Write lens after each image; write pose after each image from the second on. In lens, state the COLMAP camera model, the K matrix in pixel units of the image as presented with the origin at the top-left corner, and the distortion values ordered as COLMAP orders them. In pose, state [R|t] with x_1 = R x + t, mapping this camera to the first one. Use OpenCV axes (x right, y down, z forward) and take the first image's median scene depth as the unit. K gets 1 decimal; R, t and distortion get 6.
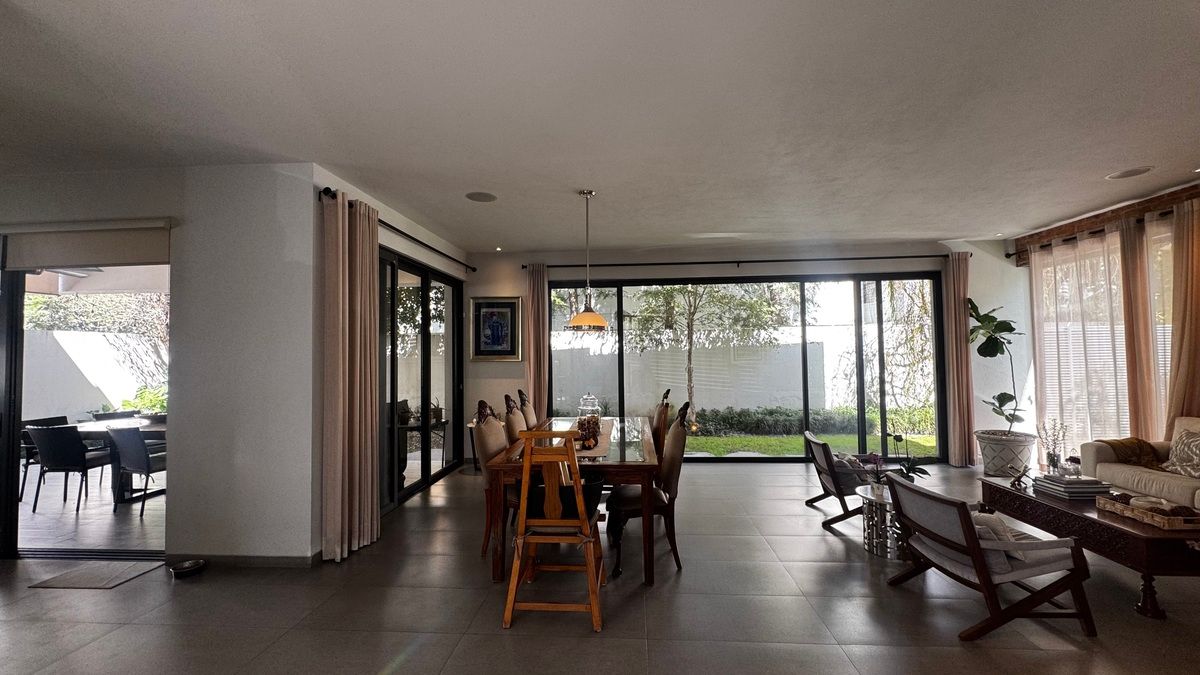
lens RADIAL K [[476.8, 0, 604.3], [0, 476.8, 338.5], [0, 0, 1]] dist [-0.005257, 0.002026]
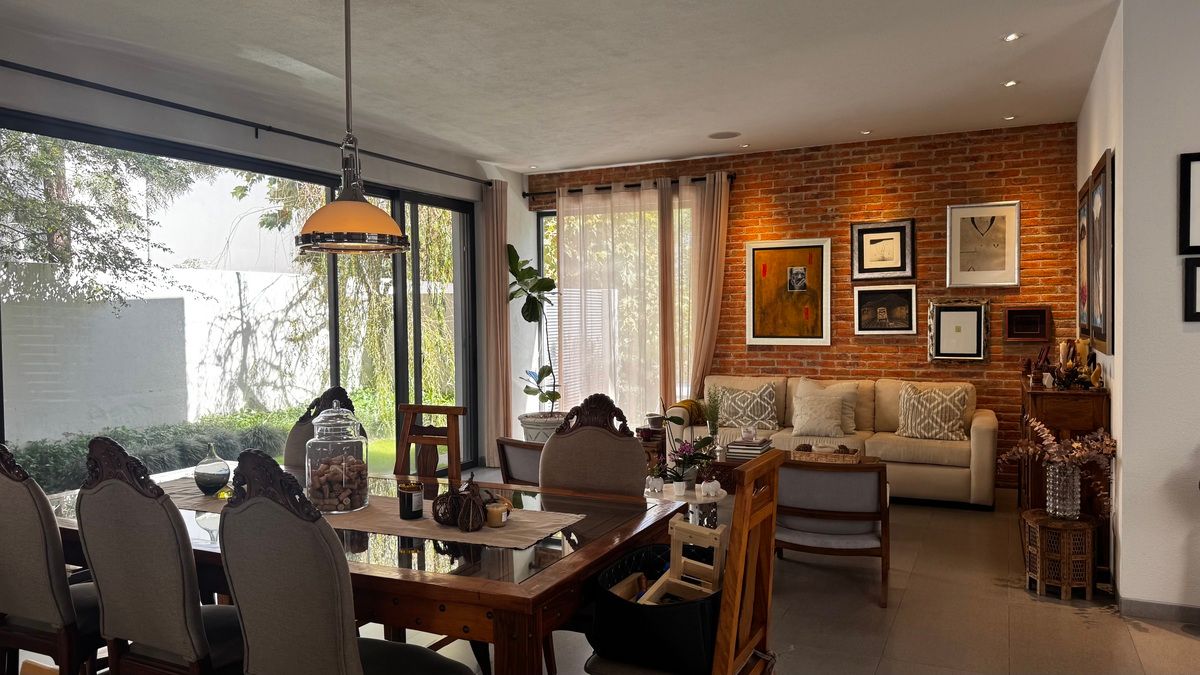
lens RADIAL K [[846.3, 0, 572.7], [0, 846.3, 342.7], [0, 0, 1]] dist [0.048602, -0.043869]
pose [[0.385420, -0.021492, 0.922491, -0.447668], [-0.025212, 0.999110, 0.033811, 0.023799], [-0.922397, -0.036290, 0.384535, 0.388443]]
